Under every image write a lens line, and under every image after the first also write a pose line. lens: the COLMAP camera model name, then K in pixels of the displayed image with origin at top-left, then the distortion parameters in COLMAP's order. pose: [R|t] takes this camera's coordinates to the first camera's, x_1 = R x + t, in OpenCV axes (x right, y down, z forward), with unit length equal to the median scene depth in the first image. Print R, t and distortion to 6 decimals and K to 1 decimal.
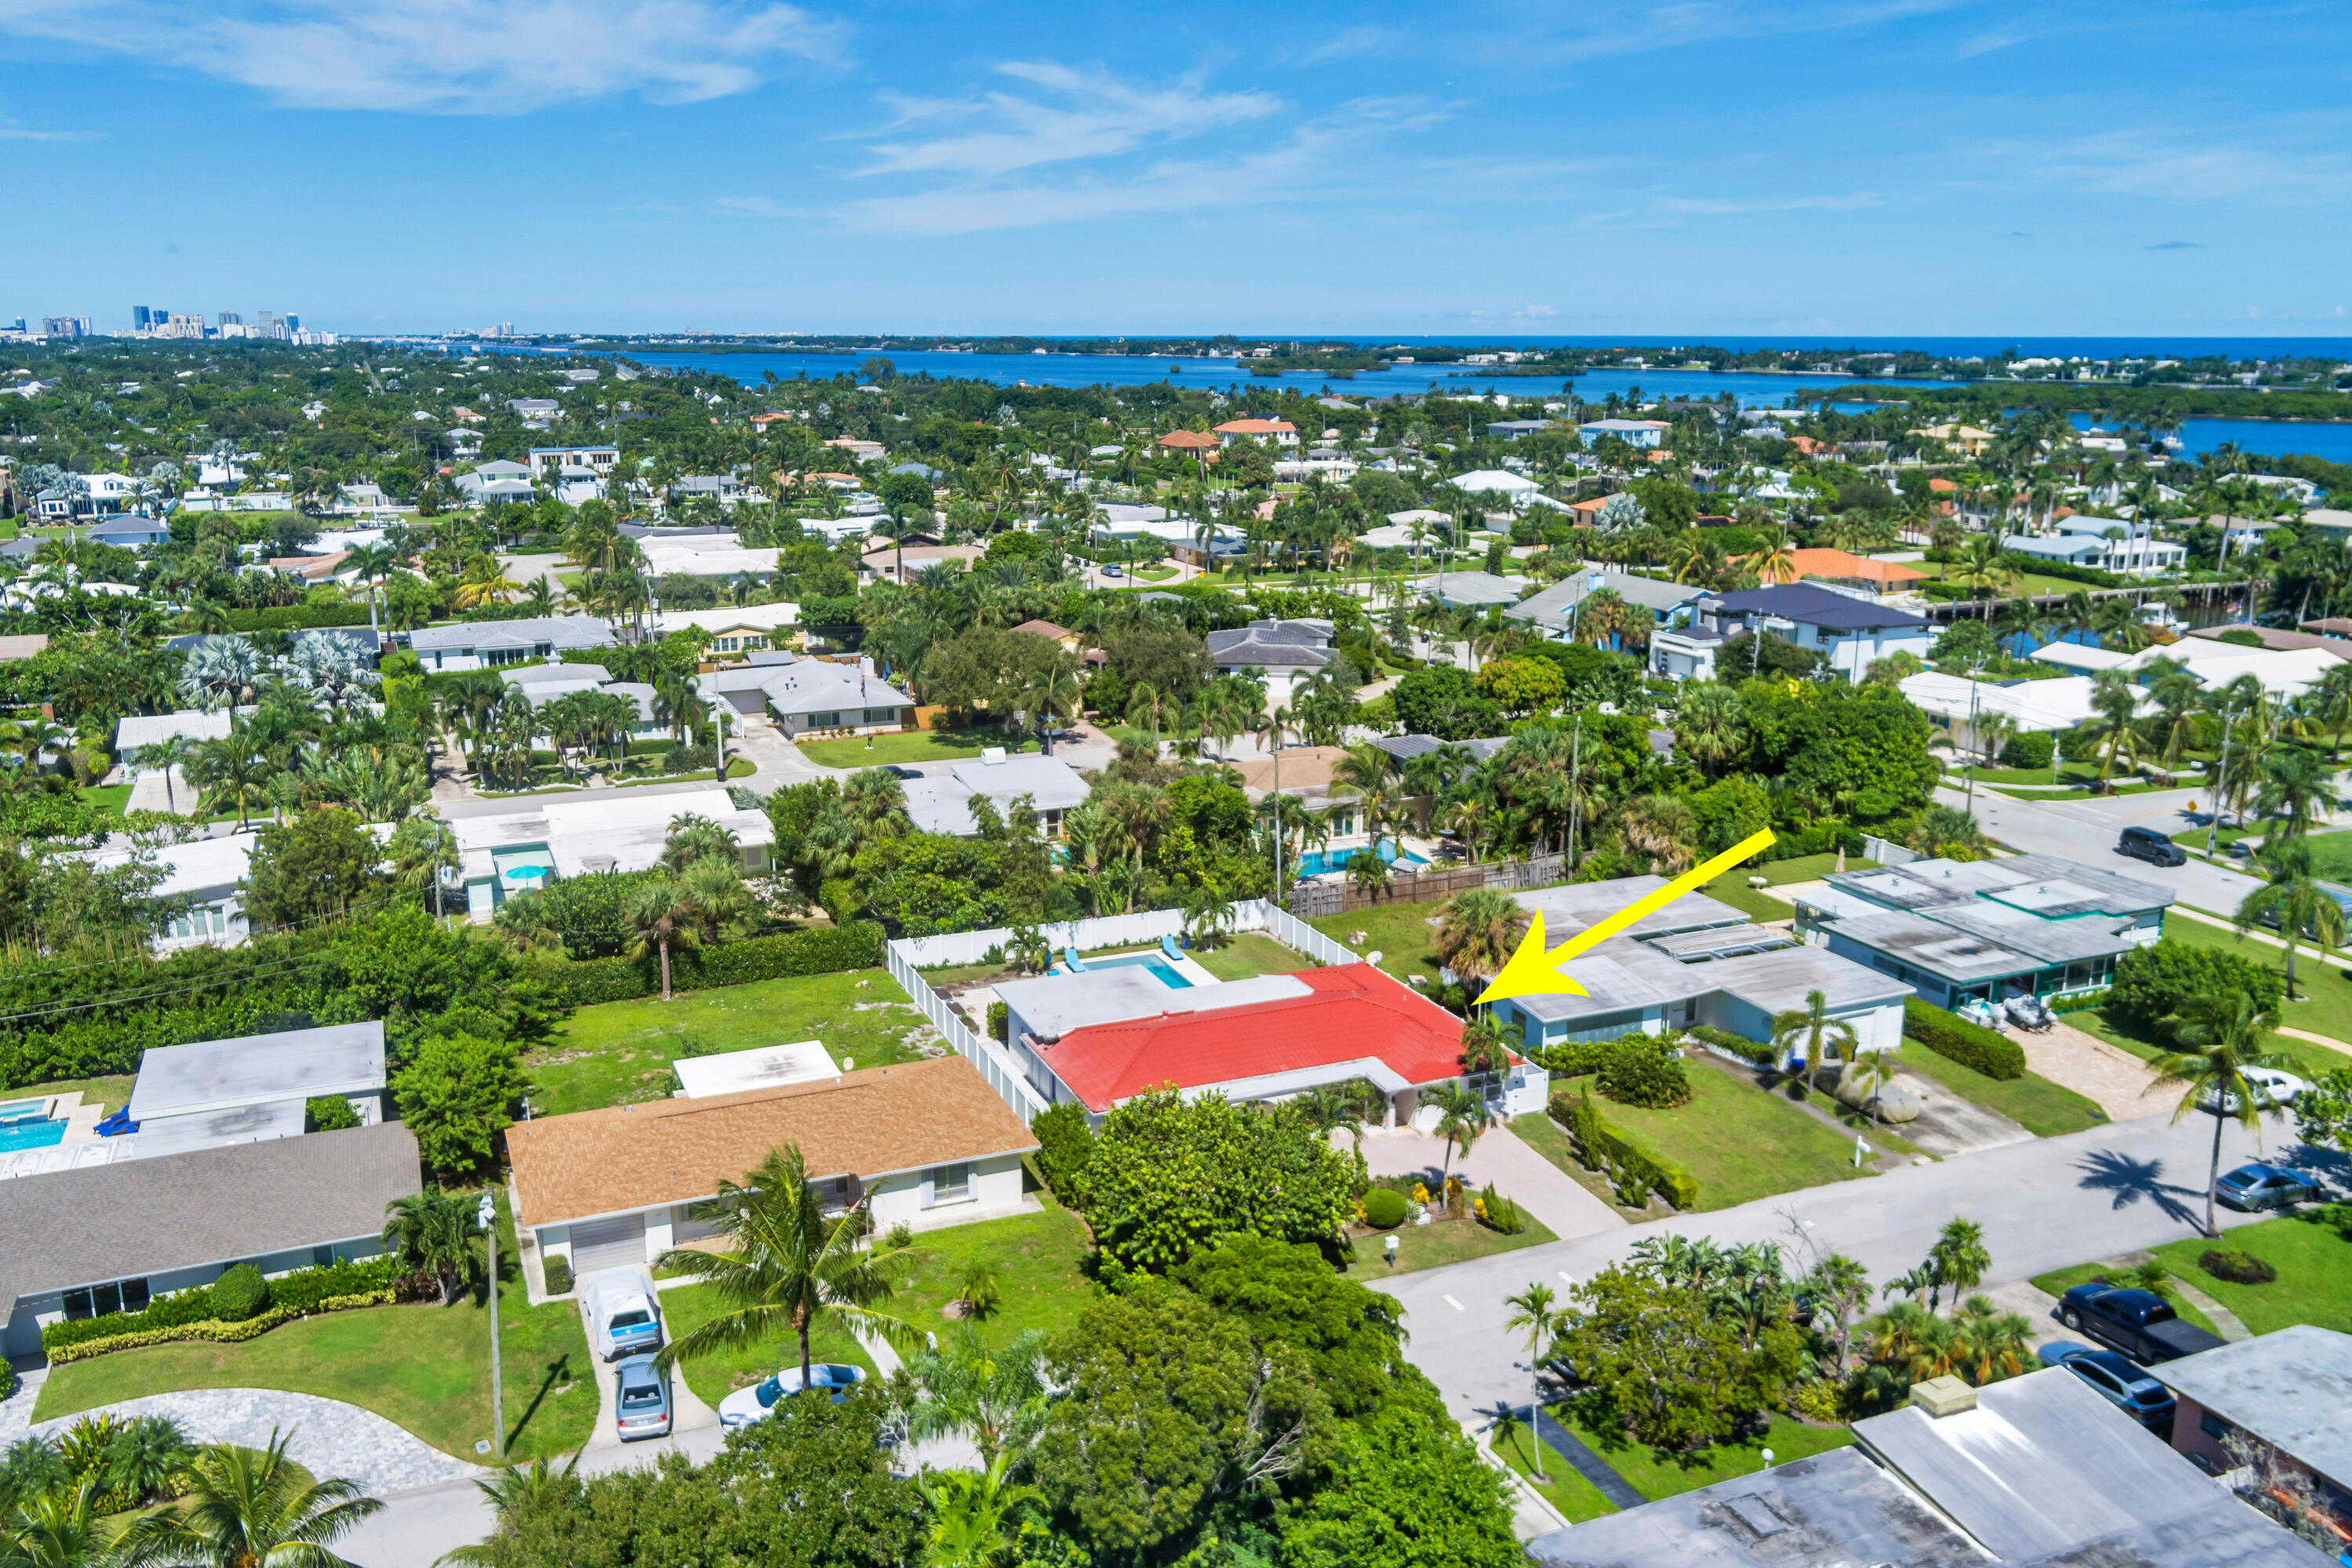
lens RADIAL K [[1886.4, 0, 1166.8], [0, 1886.4, 787.5], [0, 0, 1]] dist [-0.009783, 0.009657]
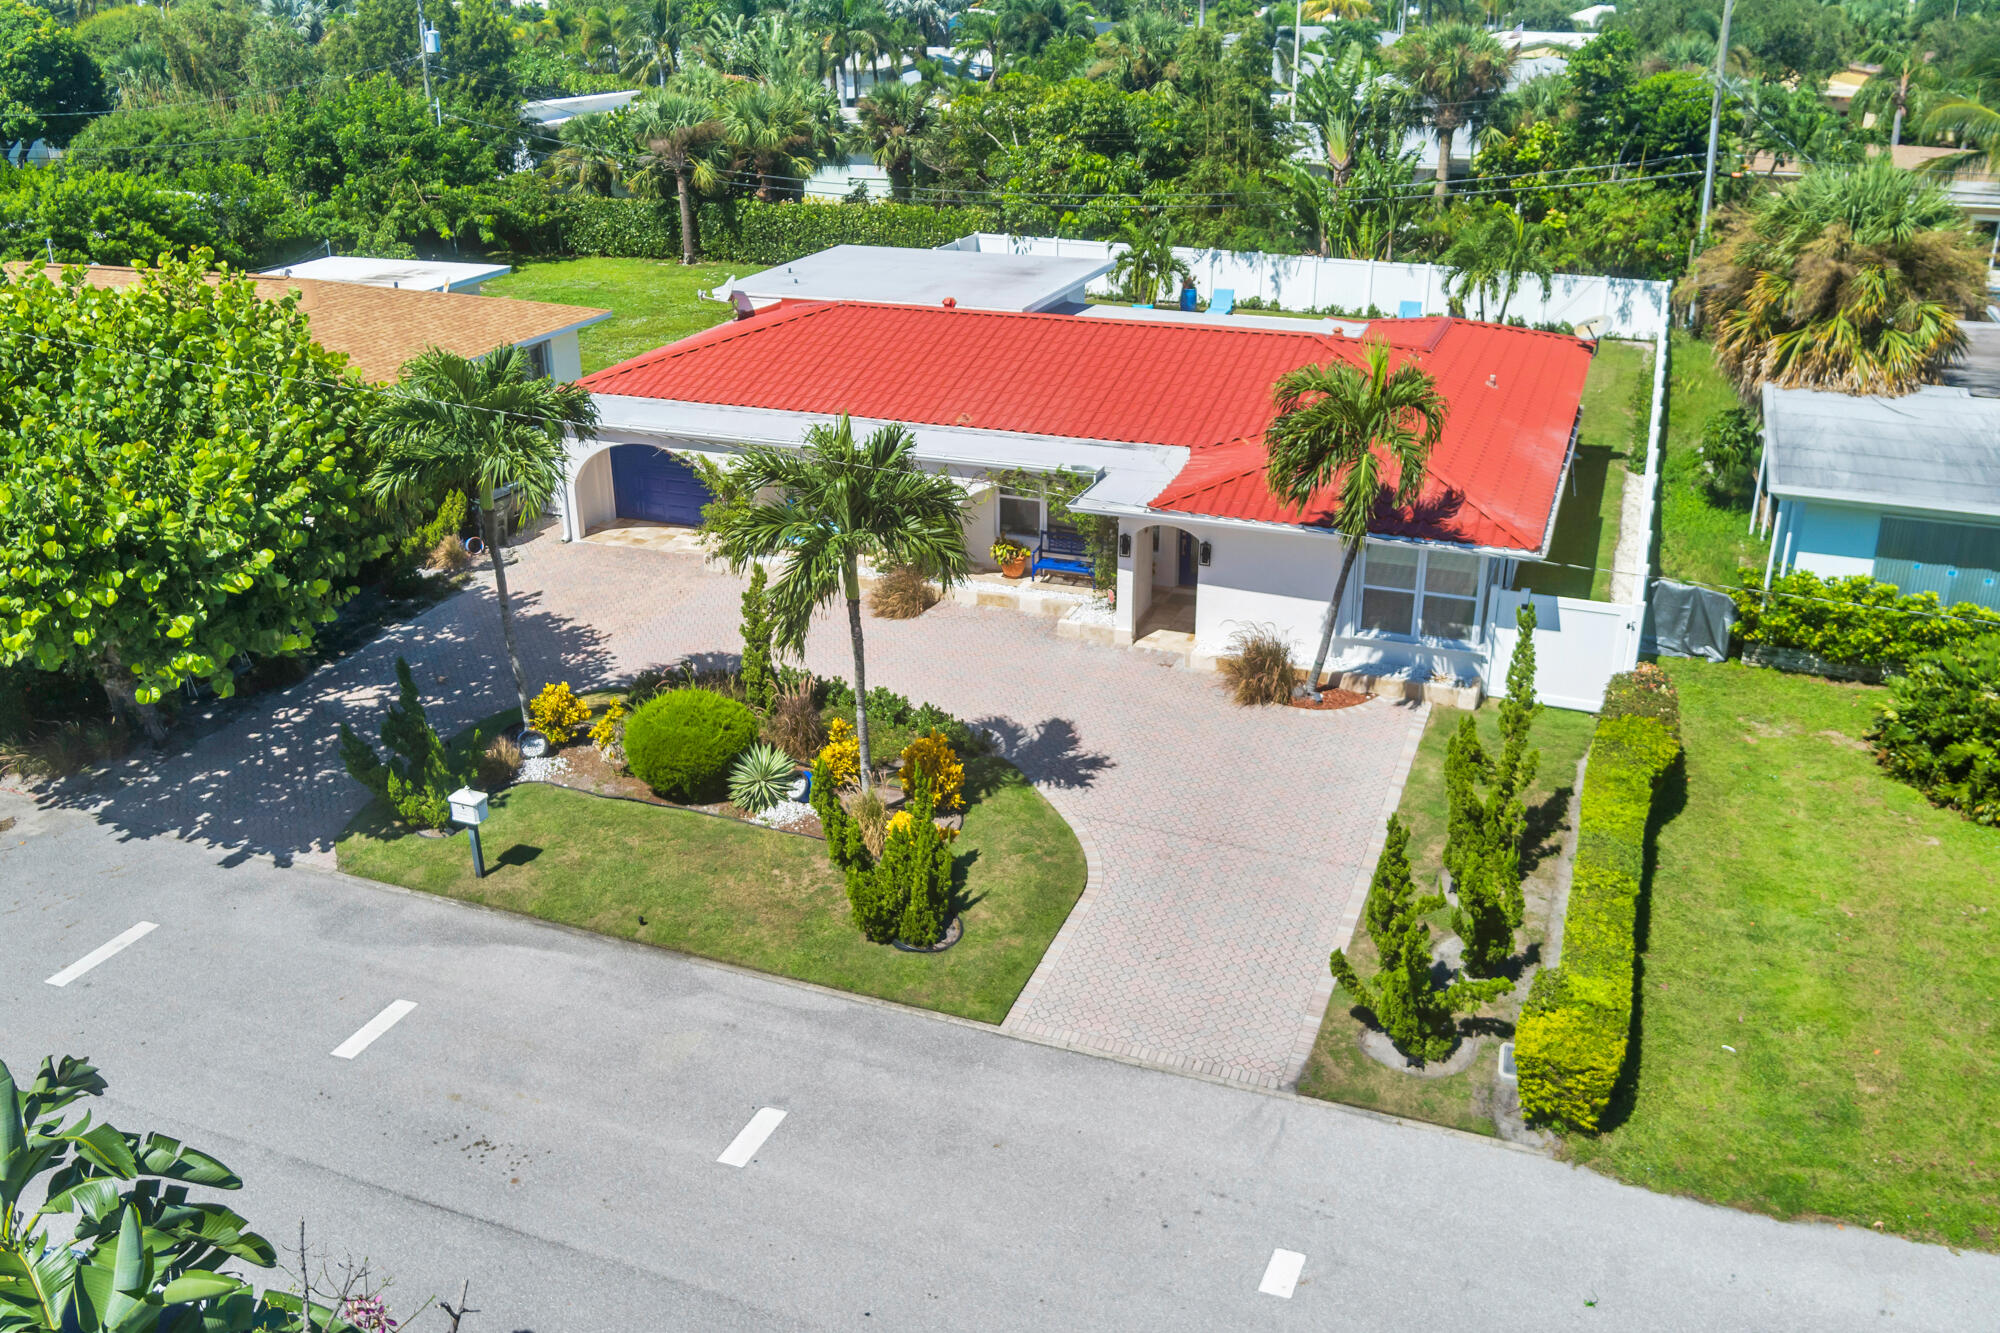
lens RADIAL K [[1667.1, 0, 988.0], [0, 1667.1, 669.5], [0, 0, 1]] dist [-0.069399, 0.002949]
pose [[0.710052, 0.270310, -0.650199, 0.218857], [-0.155153, 0.960748, 0.229980, 0.079523], [0.686843, -0.062418, 0.724120, 0.500394]]
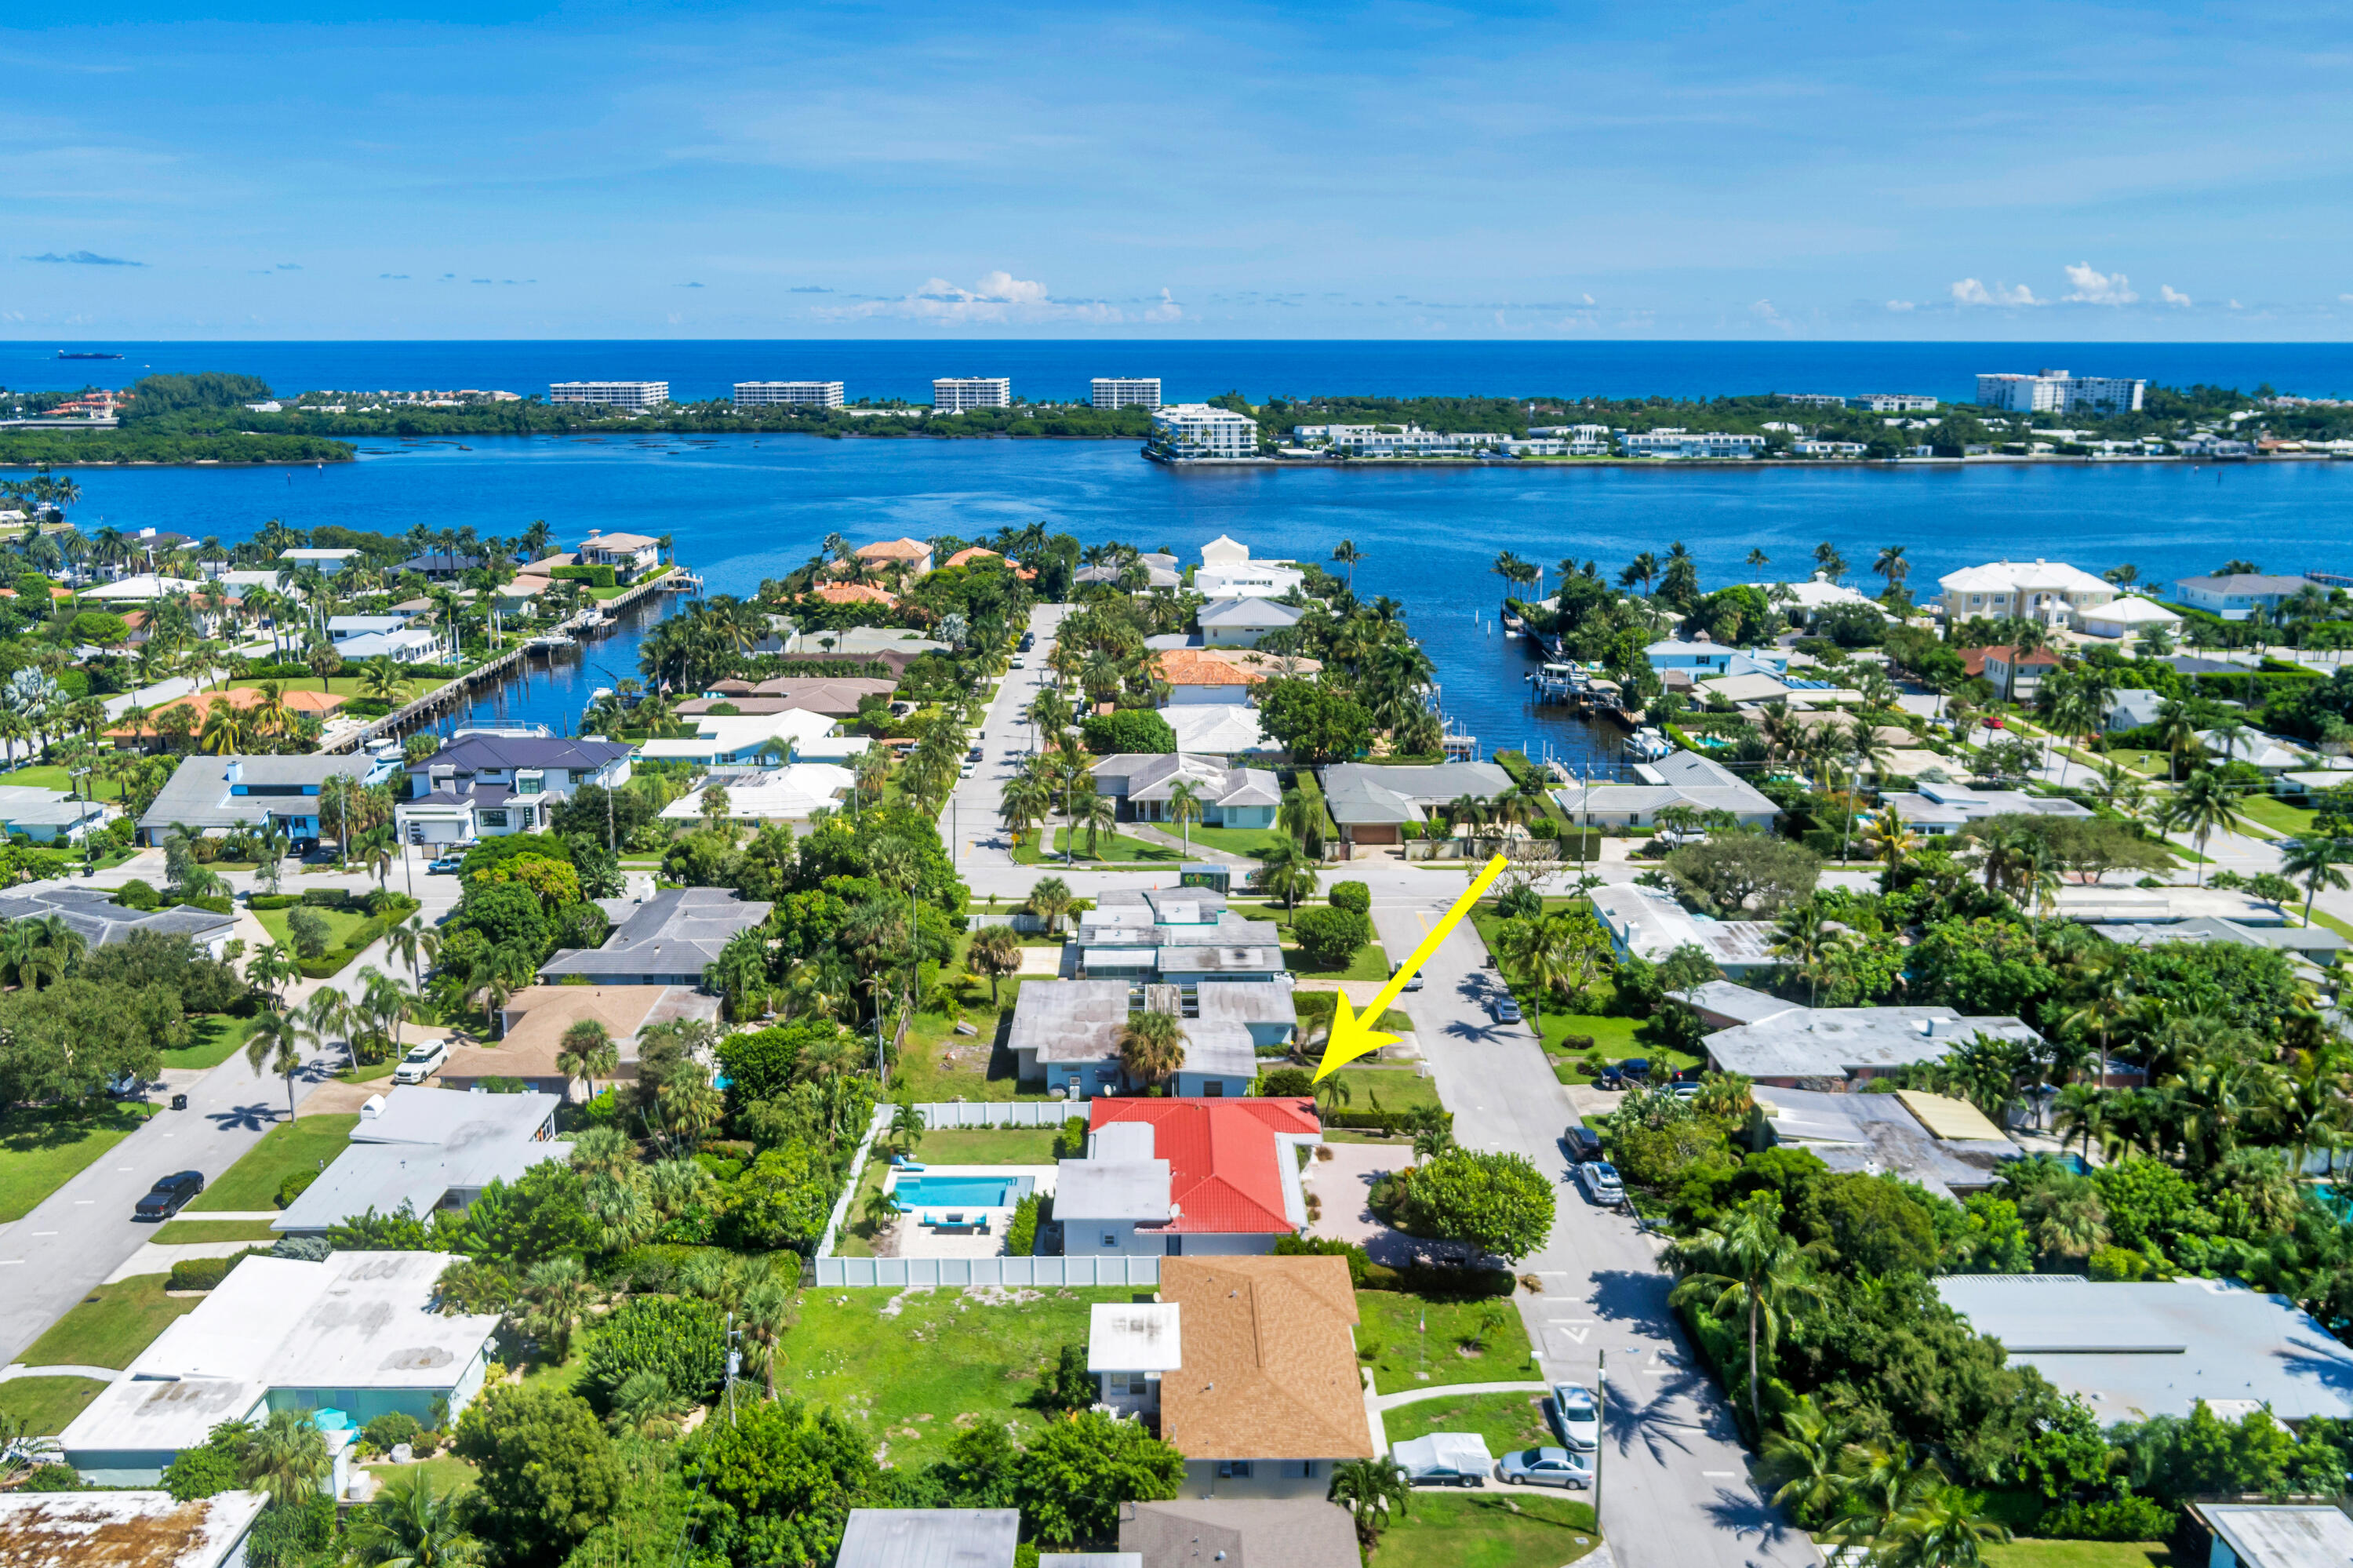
lens RADIAL K [[1887.2, 0, 1167.3], [0, 1887.2, 787.5], [0, 0, 1]] dist [-0.009783, 0.009657]
pose [[0.385419, -0.218213, 0.896569, -0.806897], [0.219152, 0.965482, 0.140776, -0.232809], [-0.896340, 0.142227, 0.419936, 0.292570]]
